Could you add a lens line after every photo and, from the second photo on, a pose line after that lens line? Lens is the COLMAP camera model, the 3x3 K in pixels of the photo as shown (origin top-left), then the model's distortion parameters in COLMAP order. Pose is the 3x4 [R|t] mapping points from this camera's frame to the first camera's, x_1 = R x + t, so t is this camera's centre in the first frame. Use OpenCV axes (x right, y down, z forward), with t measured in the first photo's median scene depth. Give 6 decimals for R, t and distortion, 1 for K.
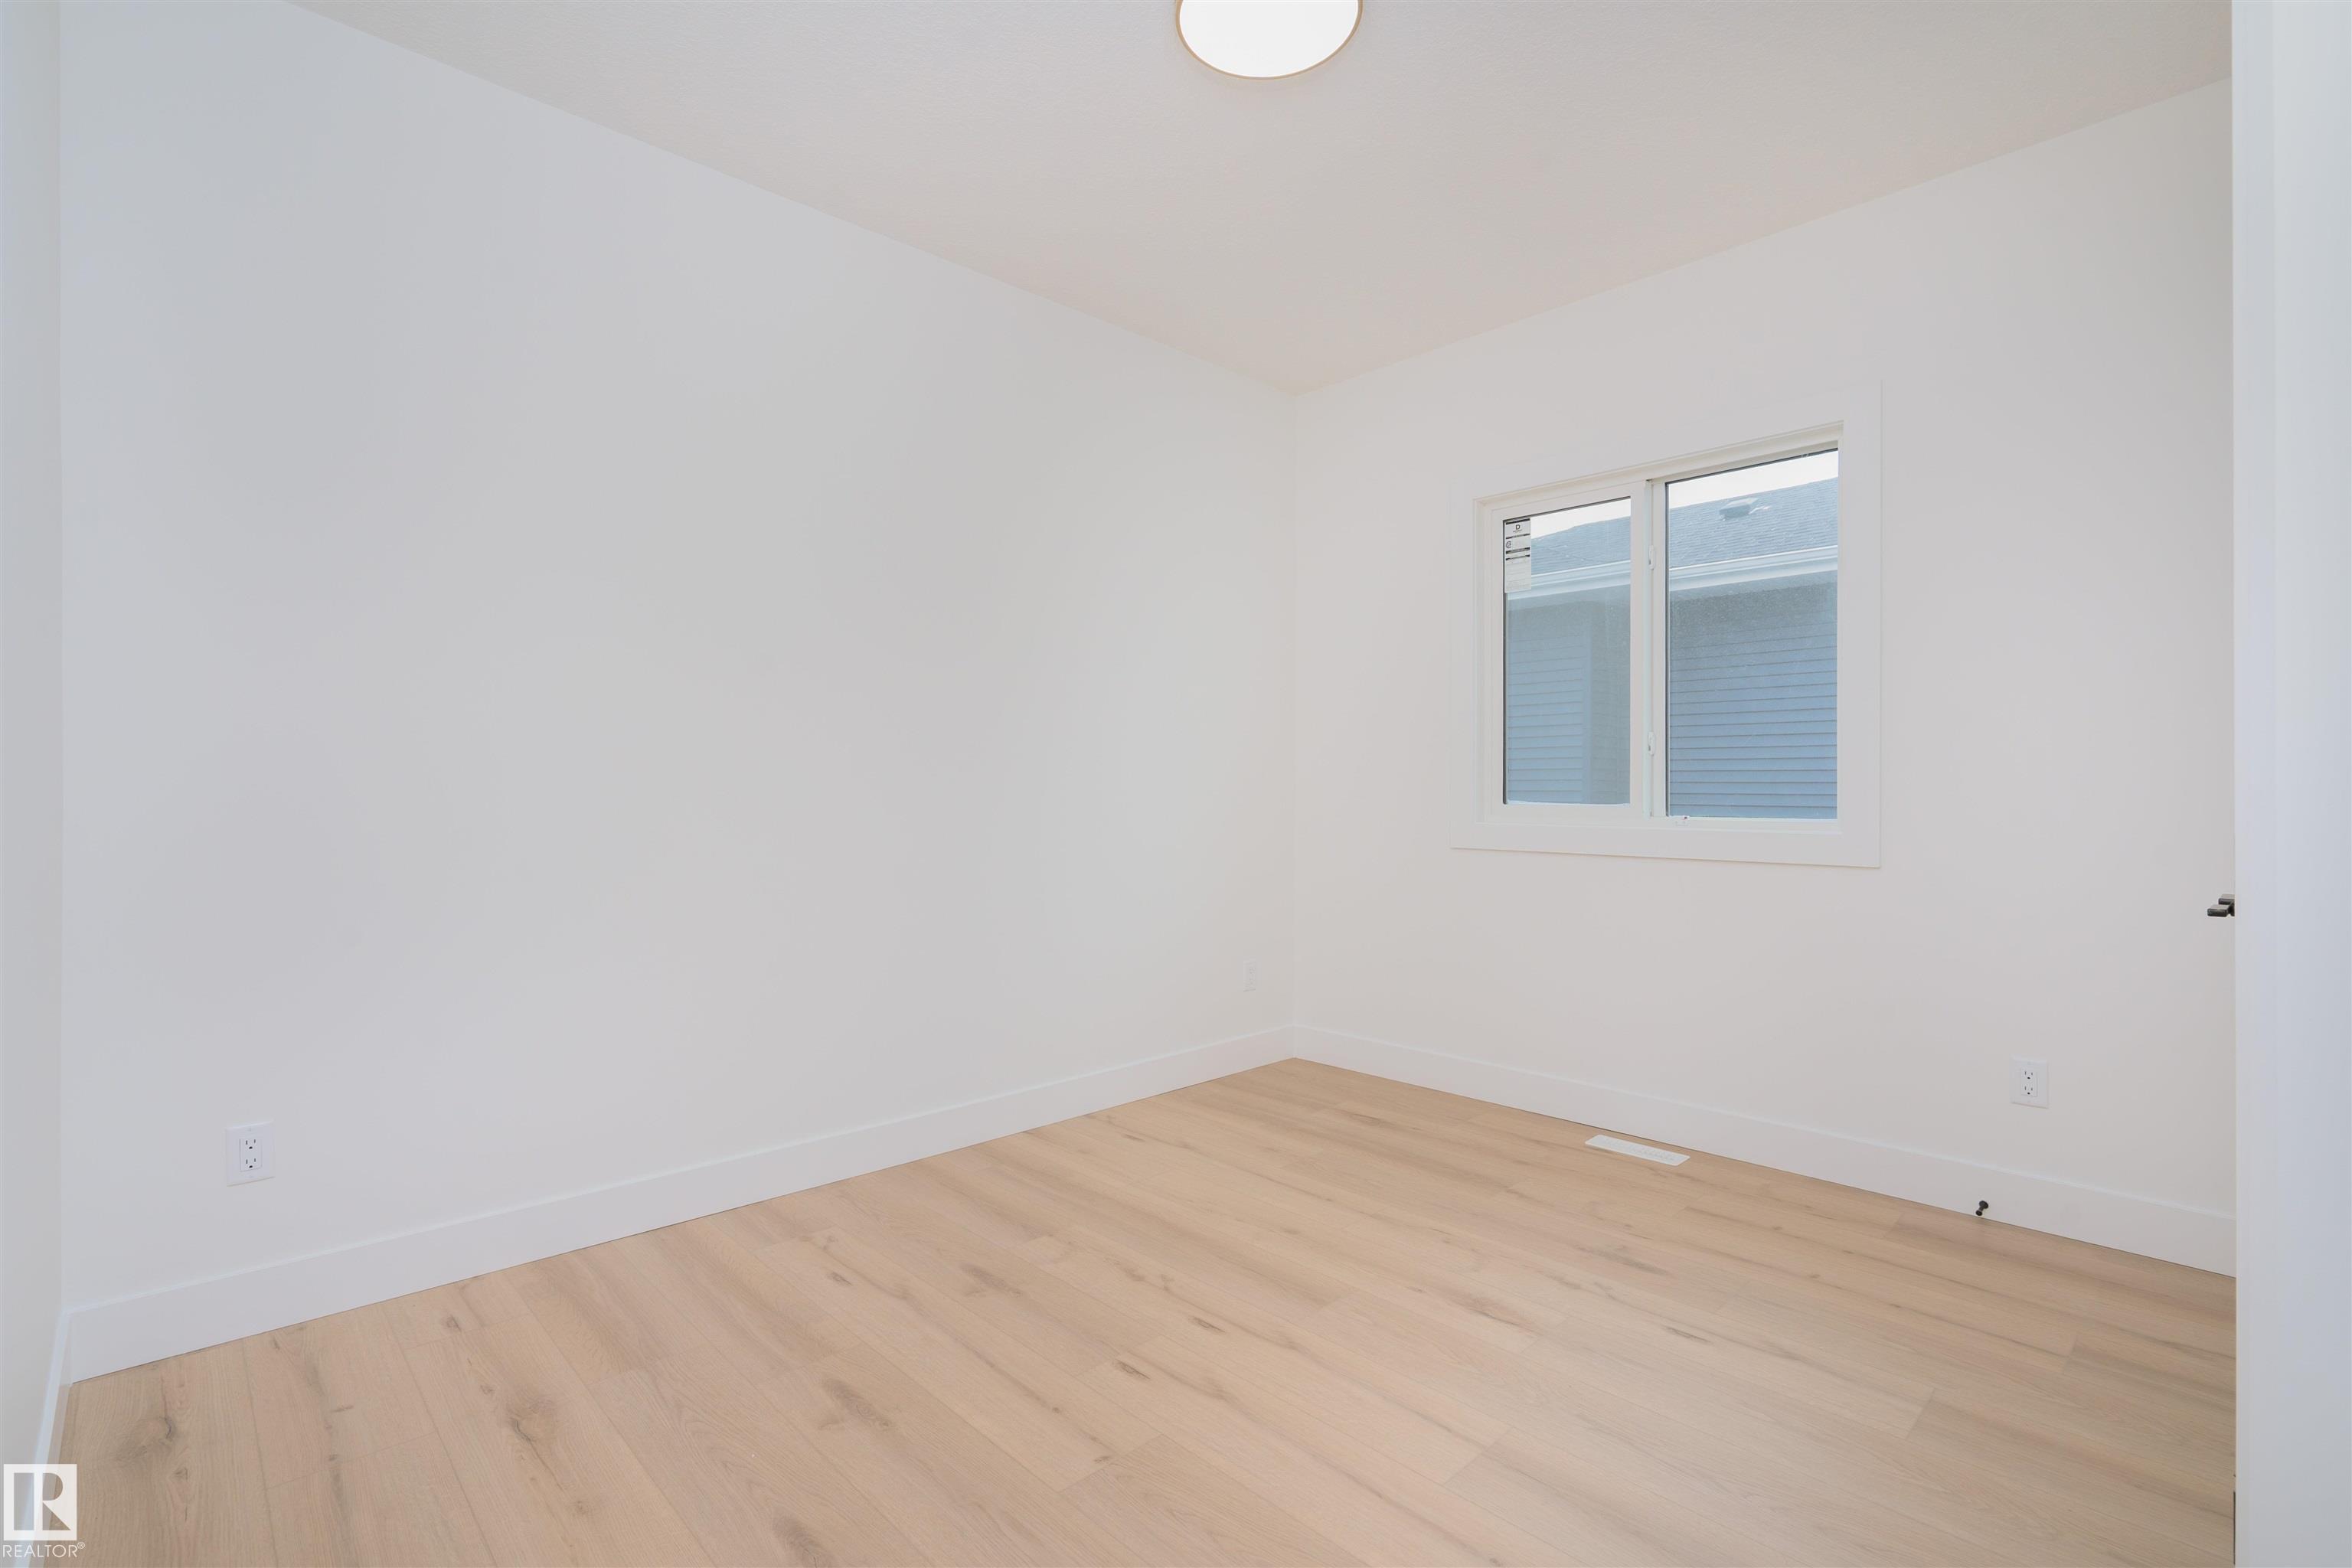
lens RADIAL K [[1065.9, 0, 1163.1], [0, 1065.9, 788.3], [0, 0, 1]] dist [-0.004665, 0.003435]
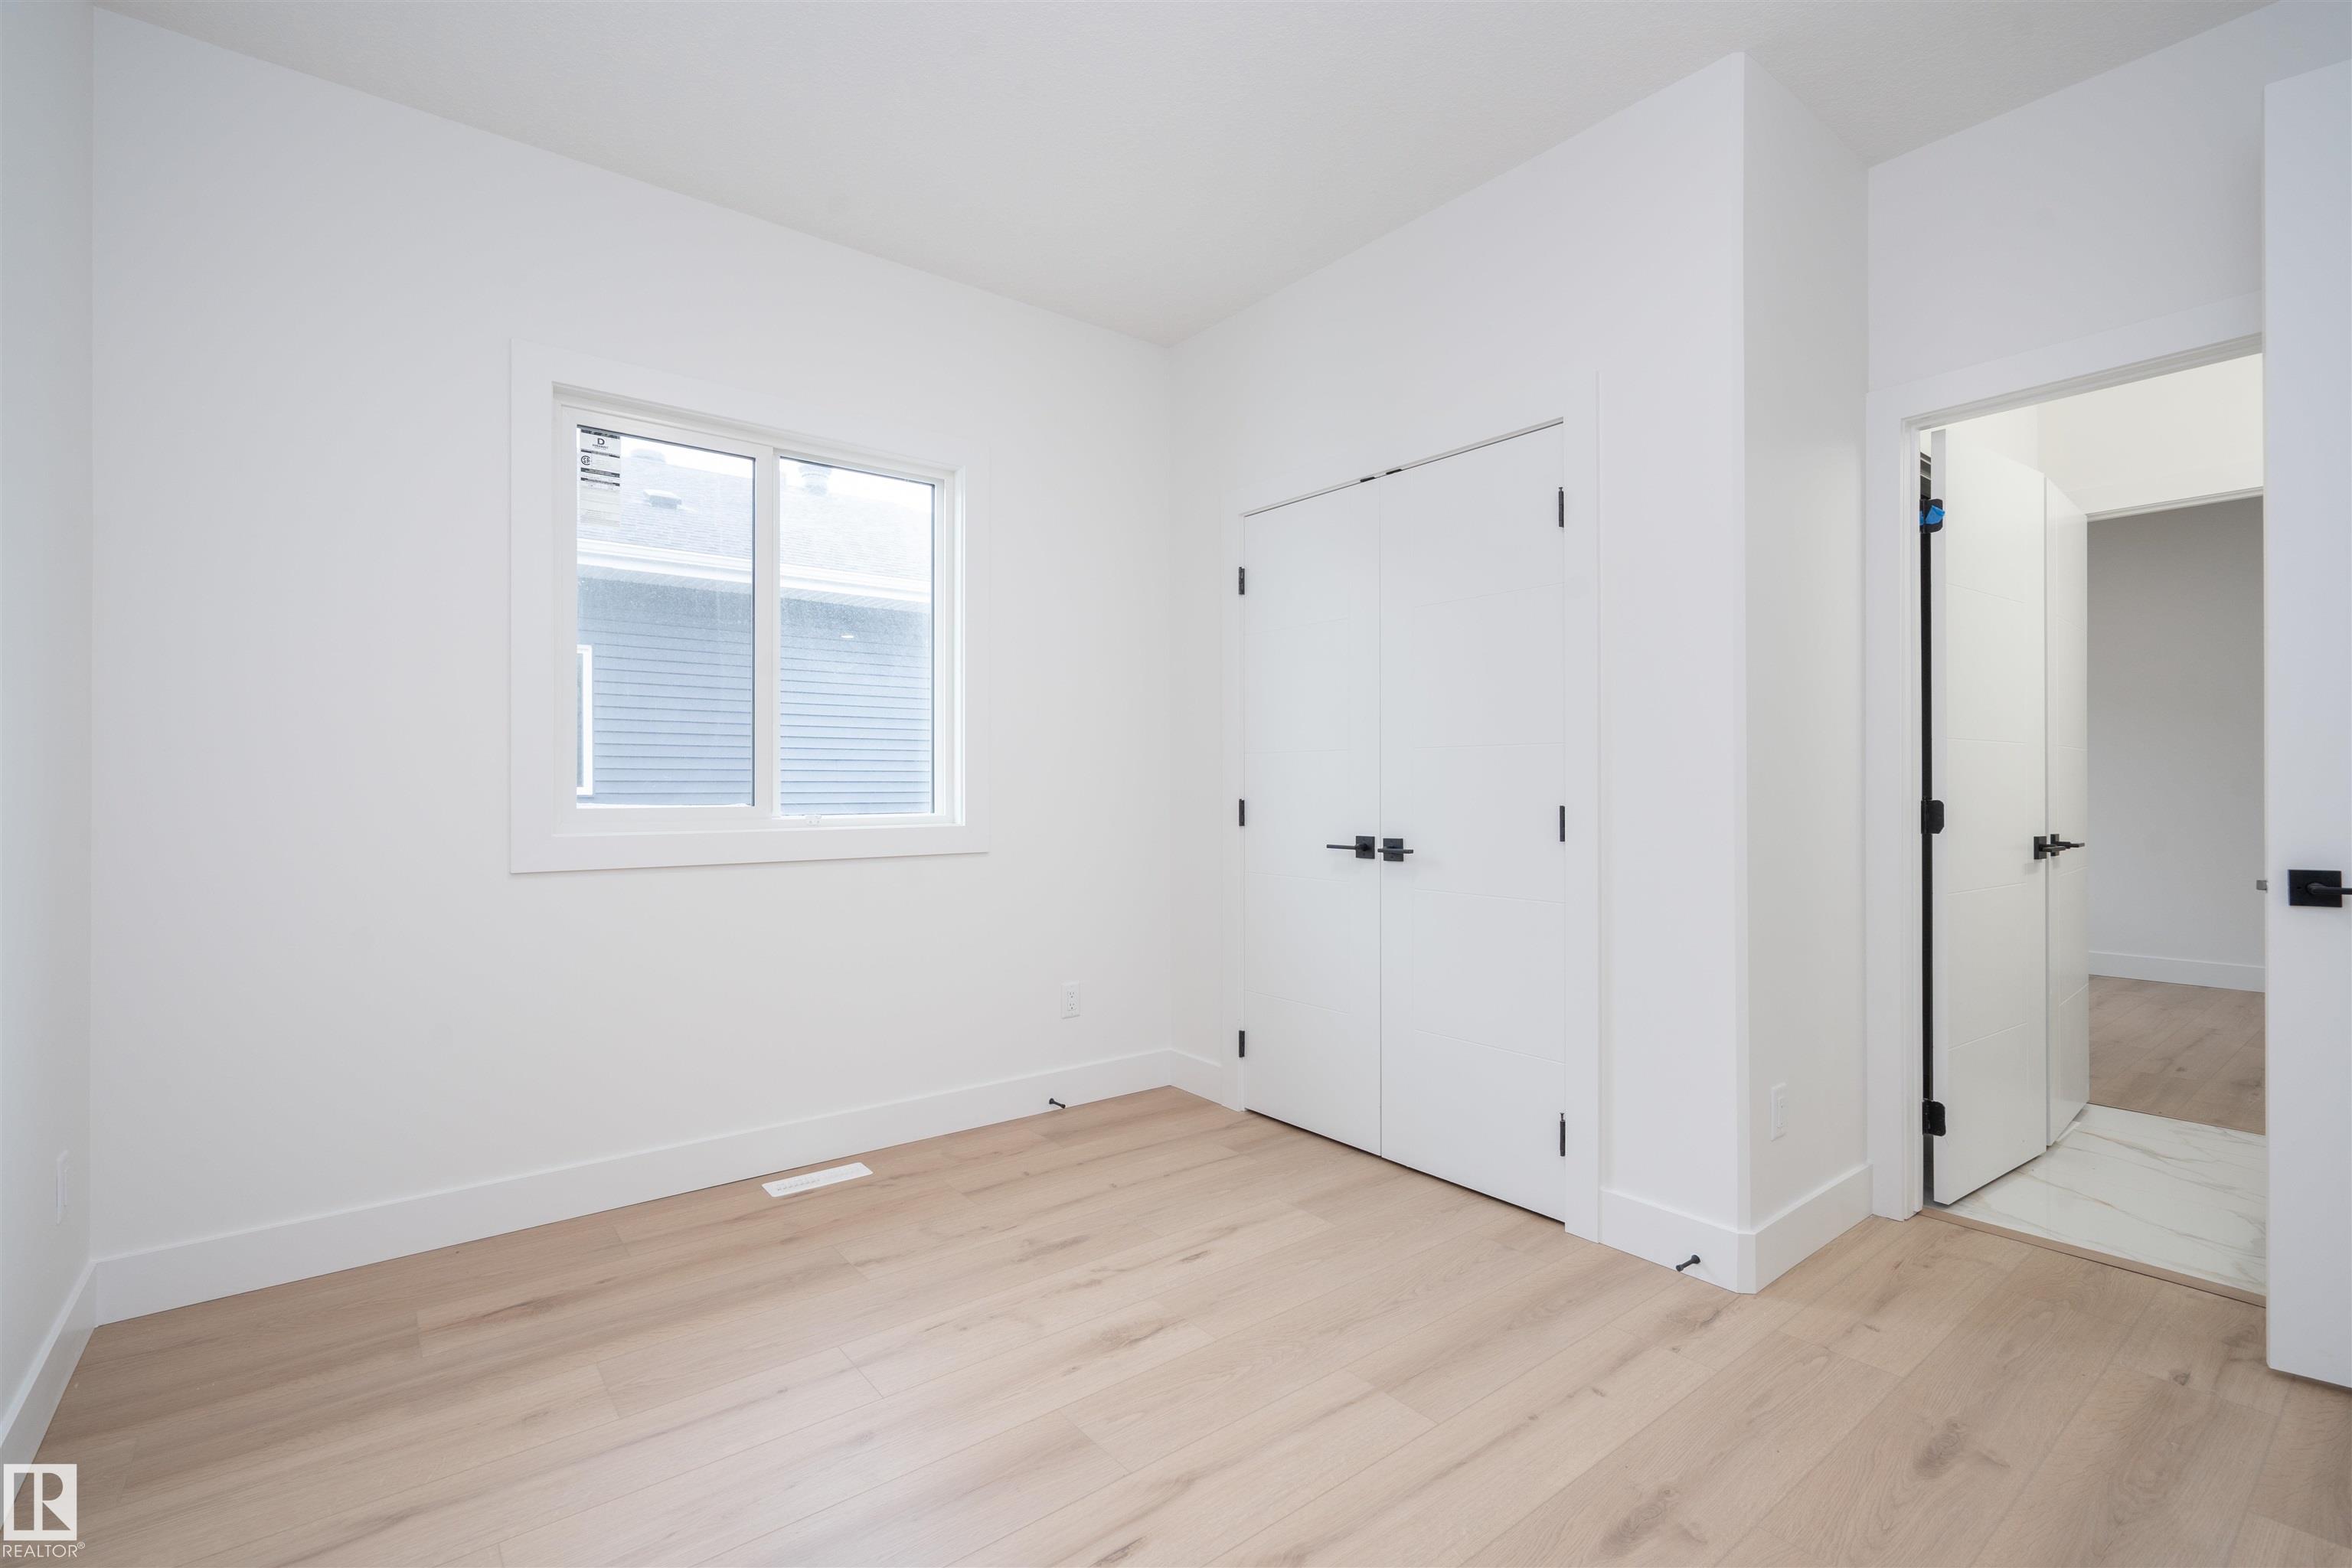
lens RADIAL K [[1065.9, 0, 1159.0], [0, 1065.9, 790.1], [0, 0, 1]] dist [-0.004665, 0.003435]
pose [[0.076835, -0.003273, 0.997038, -0.538579], [-0.005193, 0.999980, 0.003682, -0.004355], [-0.997030, -0.005461, 0.076816, 0.751824]]
